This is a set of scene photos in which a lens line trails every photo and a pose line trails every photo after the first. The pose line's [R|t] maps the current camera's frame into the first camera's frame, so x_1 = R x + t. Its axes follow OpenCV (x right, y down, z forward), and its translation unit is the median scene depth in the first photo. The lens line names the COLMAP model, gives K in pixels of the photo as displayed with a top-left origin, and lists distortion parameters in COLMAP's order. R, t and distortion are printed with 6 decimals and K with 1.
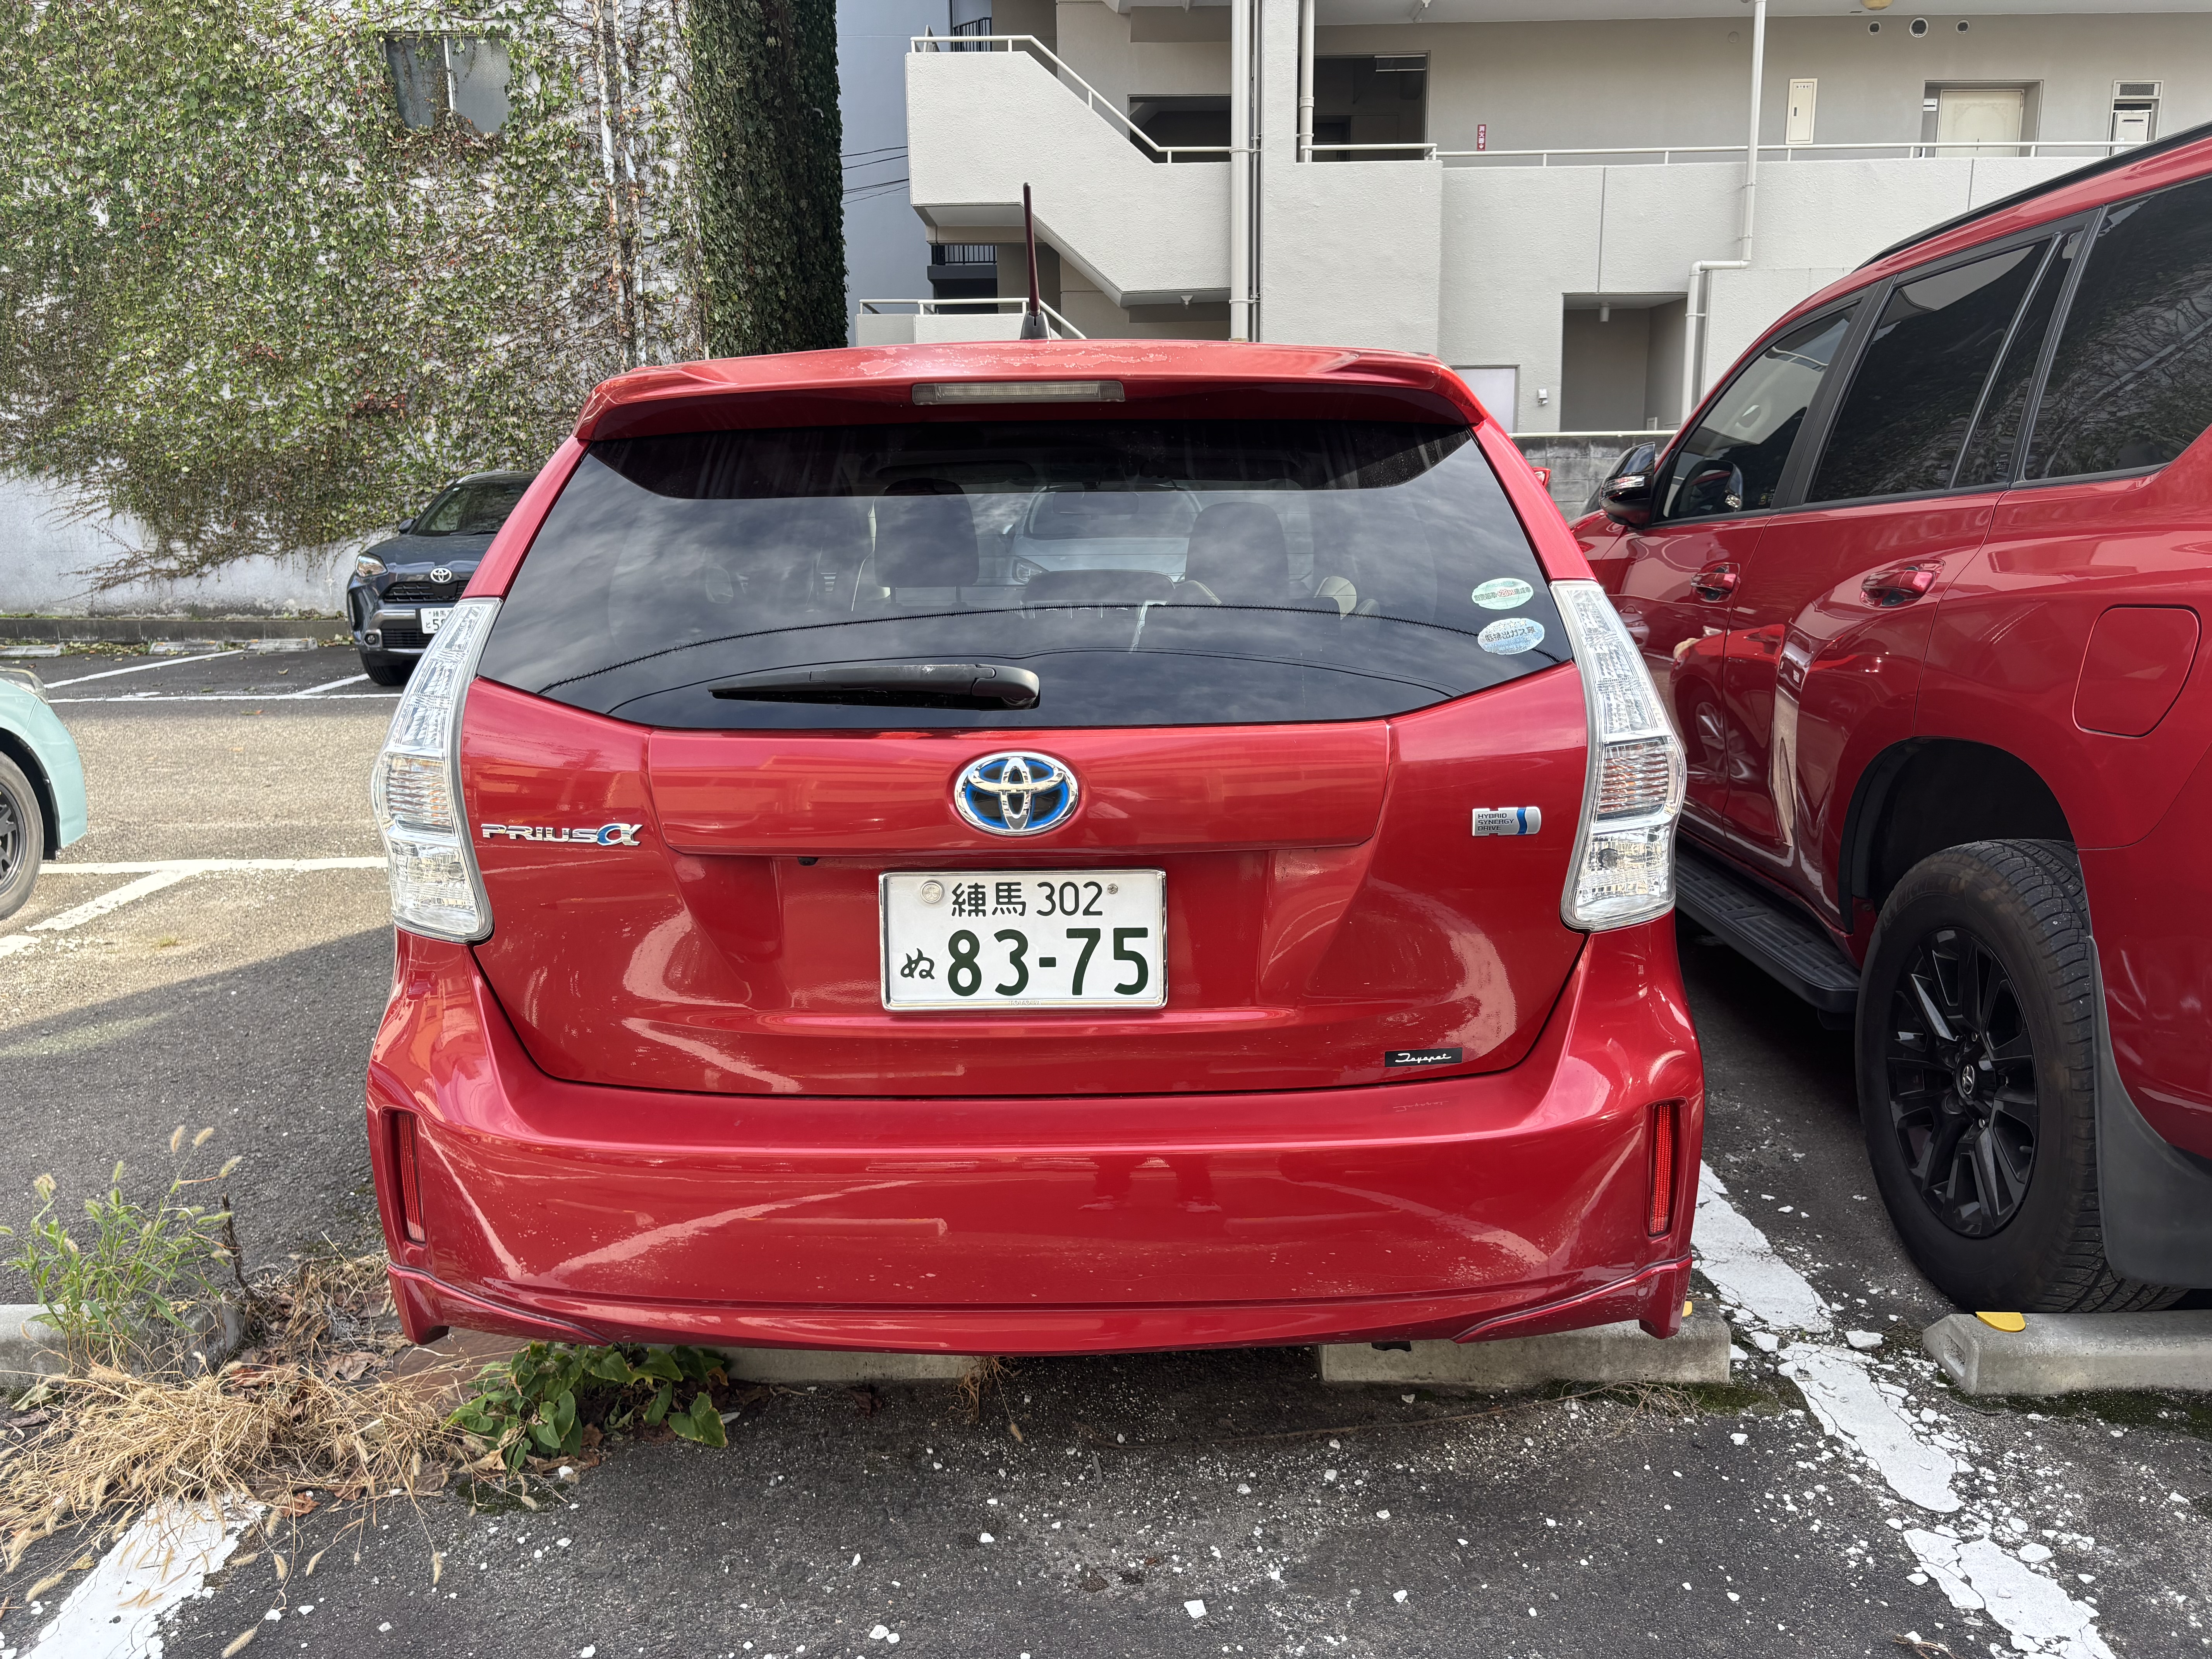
lens RADIAL K [[1650.1, 0, 1169.4], [0, 1650.1, 835.4], [0, 0, 1]] dist [0.121886, -0.156293]
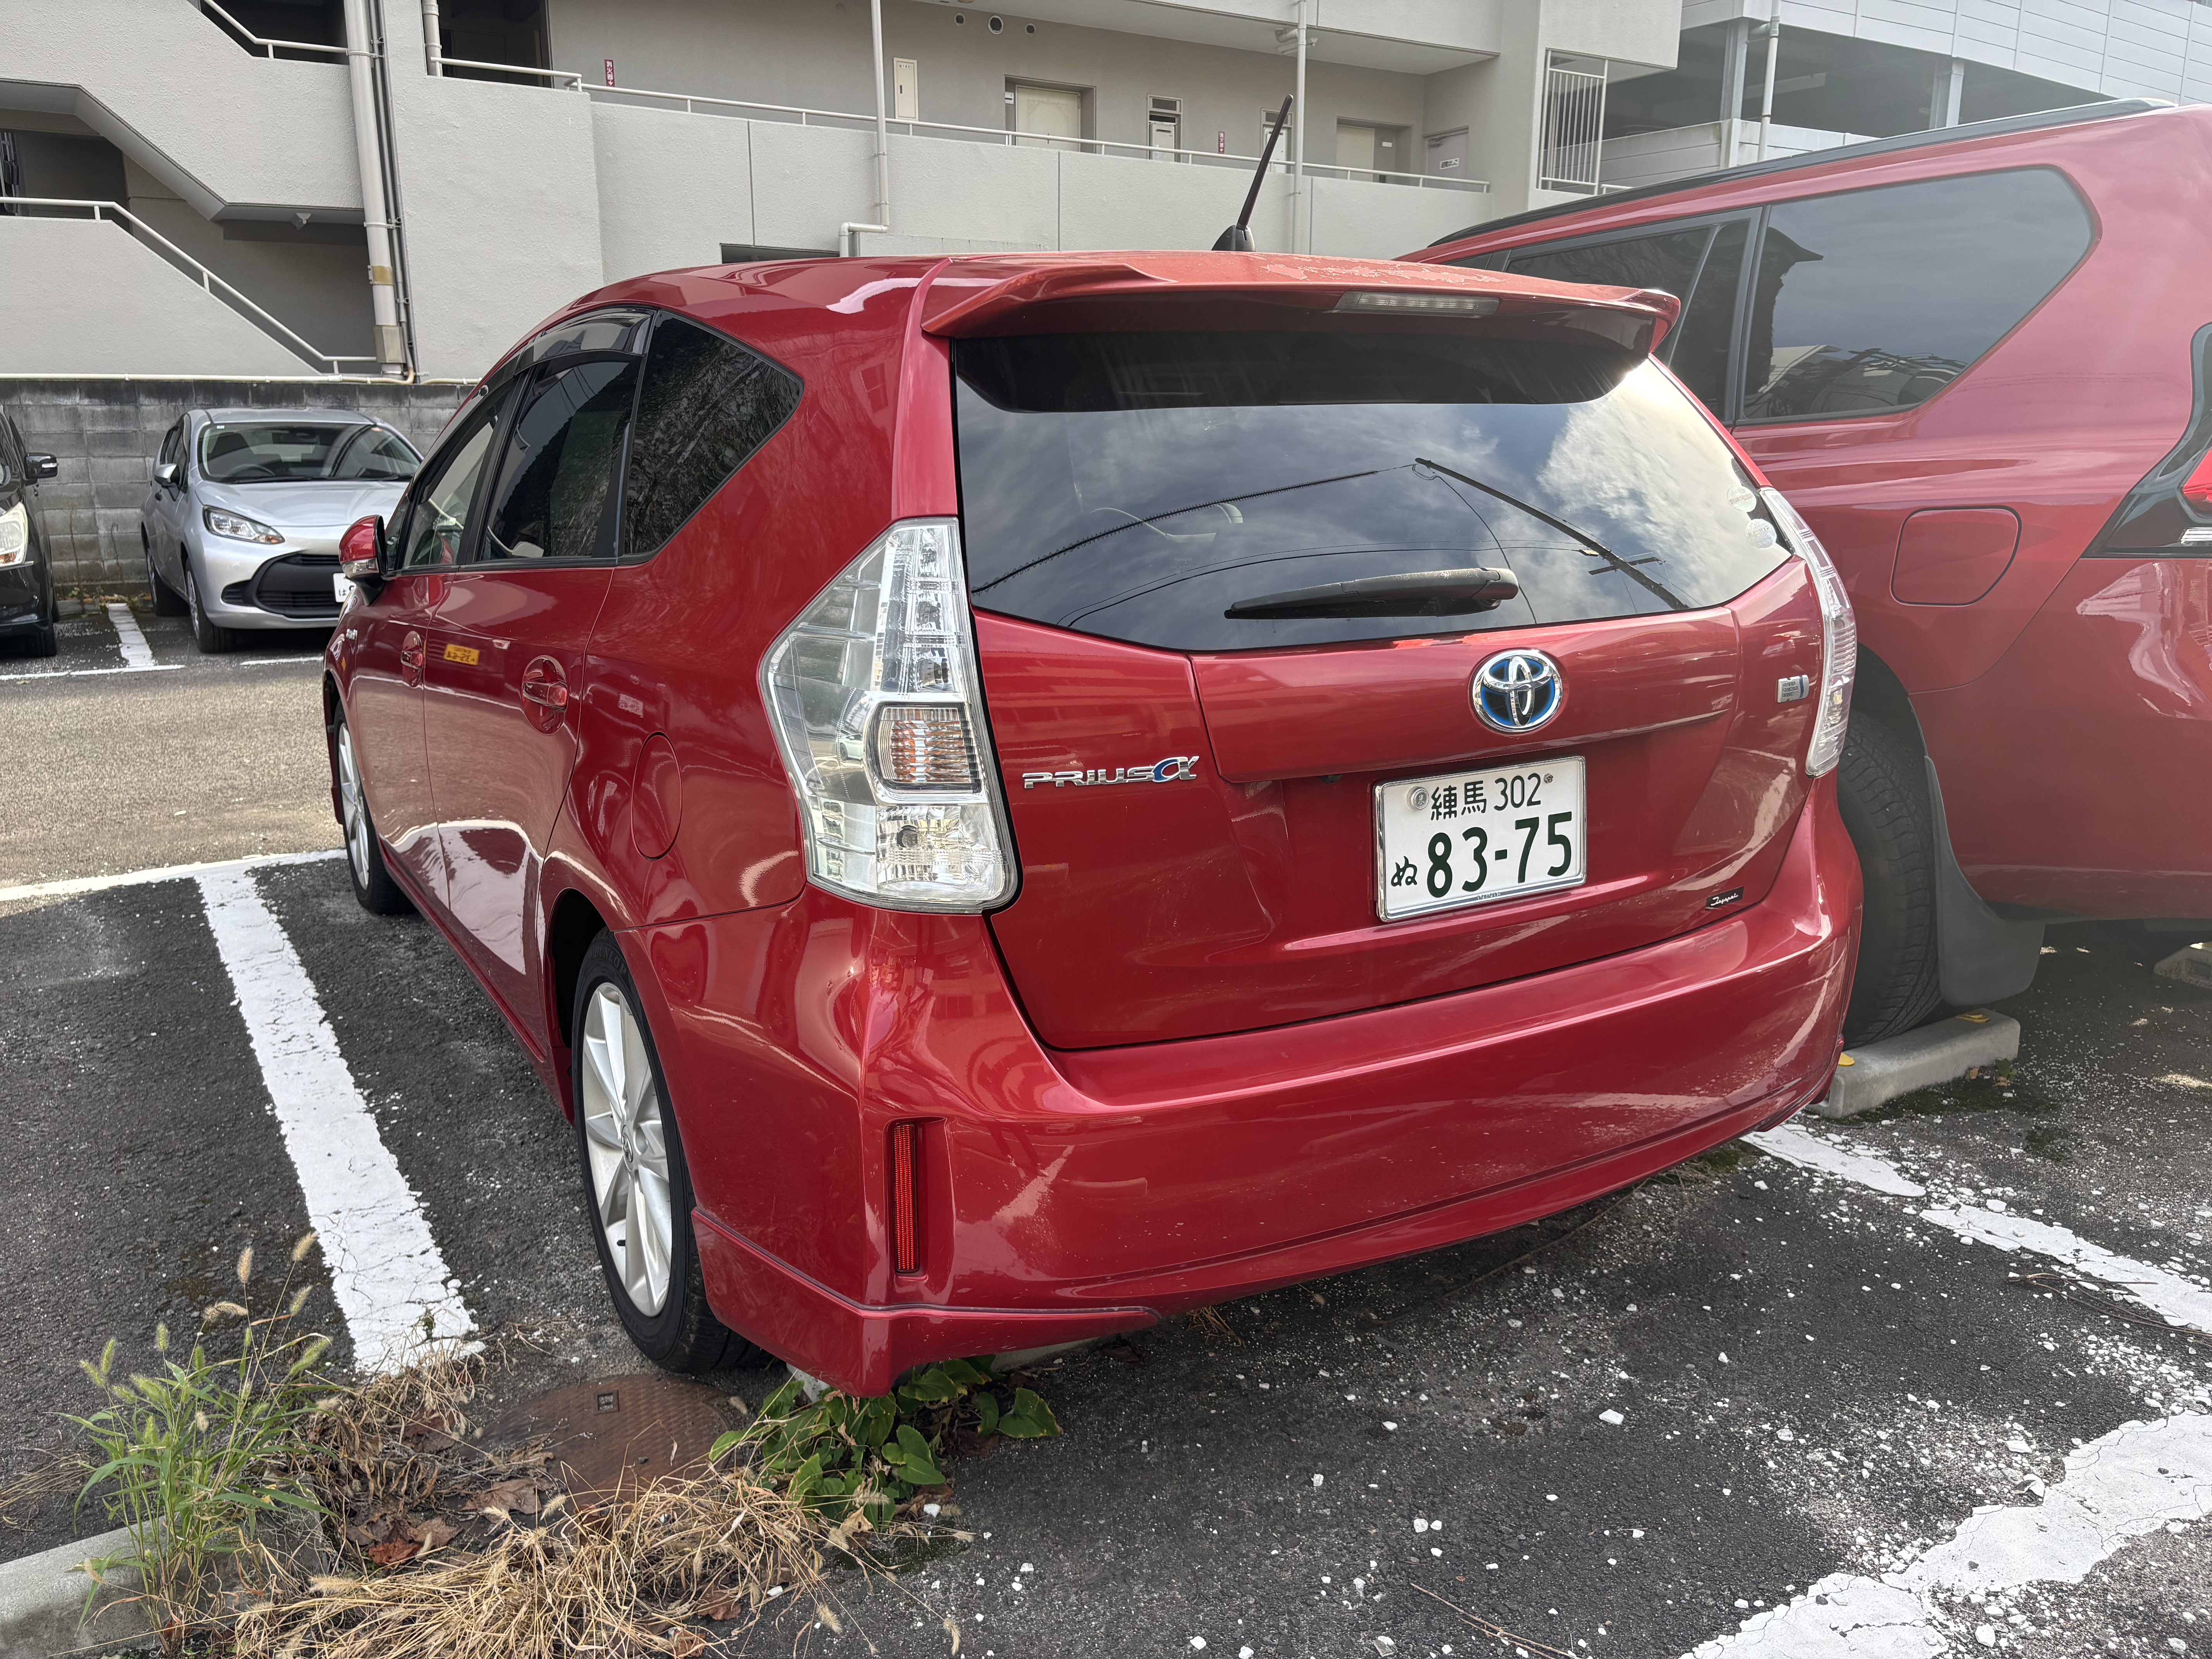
lens RADIAL K [[1643.8, 0, 1106.0], [0, 1643.8, 829.5], [0, 0, 1]] dist [0.067170, -0.081518]
pose [[0.851802, -0.110879, 0.511995, -0.817554], [0.098775, 0.993808, 0.050891, -0.016799], [-0.514467, 0.007223, 0.857479, 0.233465]]
